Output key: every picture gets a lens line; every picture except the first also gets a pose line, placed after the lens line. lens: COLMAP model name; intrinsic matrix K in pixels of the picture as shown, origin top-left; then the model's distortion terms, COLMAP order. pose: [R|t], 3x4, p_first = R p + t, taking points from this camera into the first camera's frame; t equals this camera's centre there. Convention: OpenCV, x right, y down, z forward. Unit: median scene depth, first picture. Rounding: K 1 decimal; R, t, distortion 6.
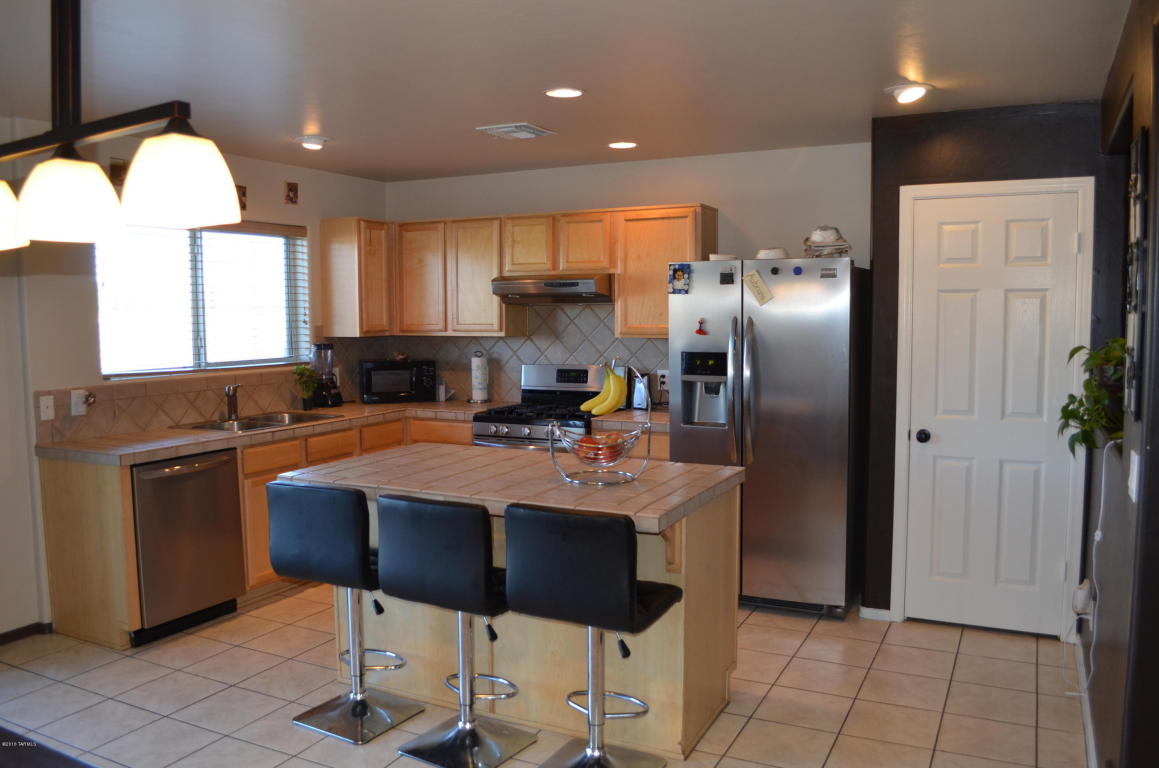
lens RADIAL K [[912.1, 0, 584.6], [0, 912.1, 387.5], [0, 0, 1]] dist [-0.080662, 0.000306]
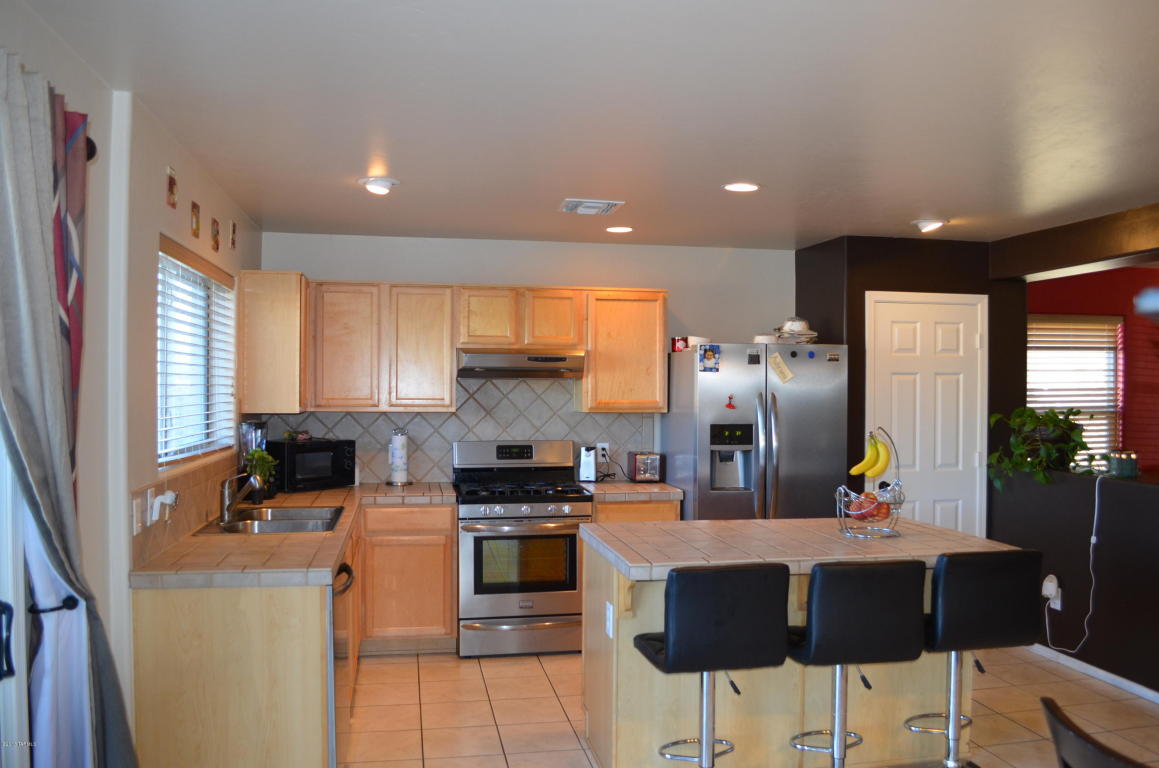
lens RADIAL K [[909.2, 0, 584.6], [0, 909.2, 387.7], [0, 0, 1]] dist [-0.080972, 0.004702]
pose [[0.792145, 0.010282, 0.610246, -0.642689], [0.041060, 0.996695, -0.070093, -0.011736], [-0.608950, 0.080580, 0.789105, 0.209919]]
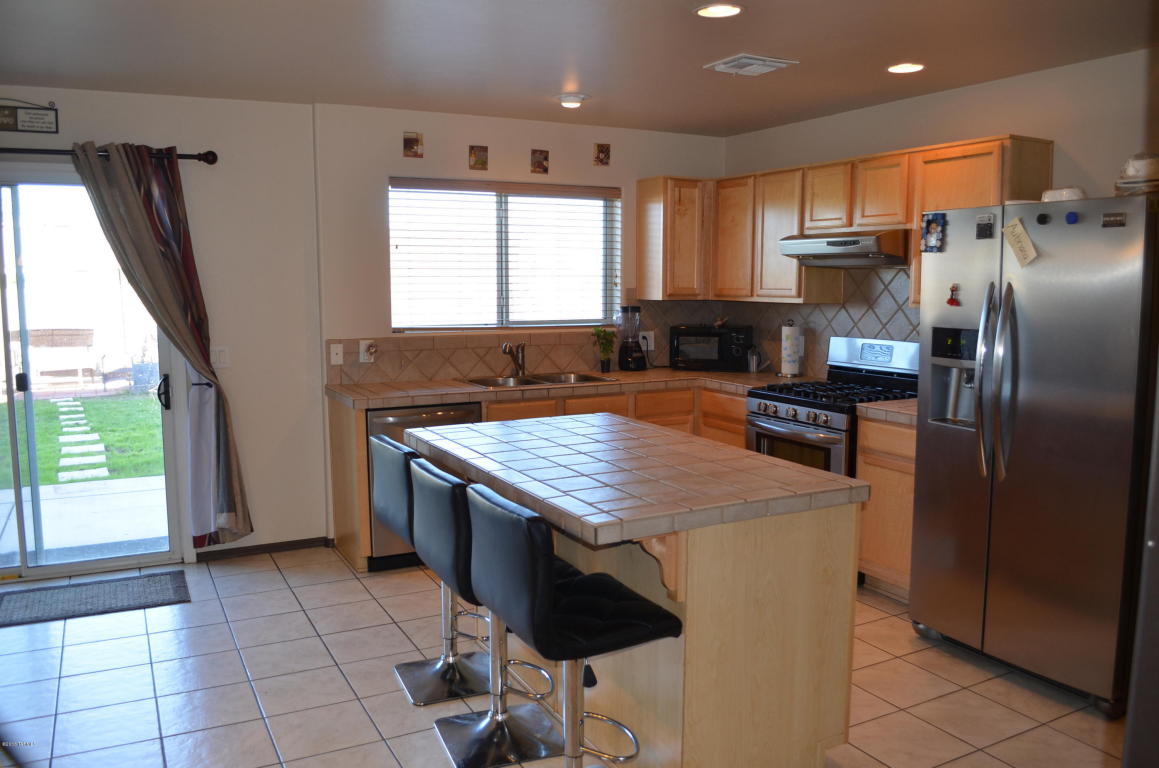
lens RADIAL K [[909.2, 0, 584.6], [0, 909.2, 387.7], [0, 0, 1]] dist [-0.080972, 0.004702]
pose [[0.814022, 0.074672, -0.576015, 0.291099], [-0.053803, 0.997132, 0.053230, -0.011654], [0.578337, -0.012339, 0.815704, 0.190738]]
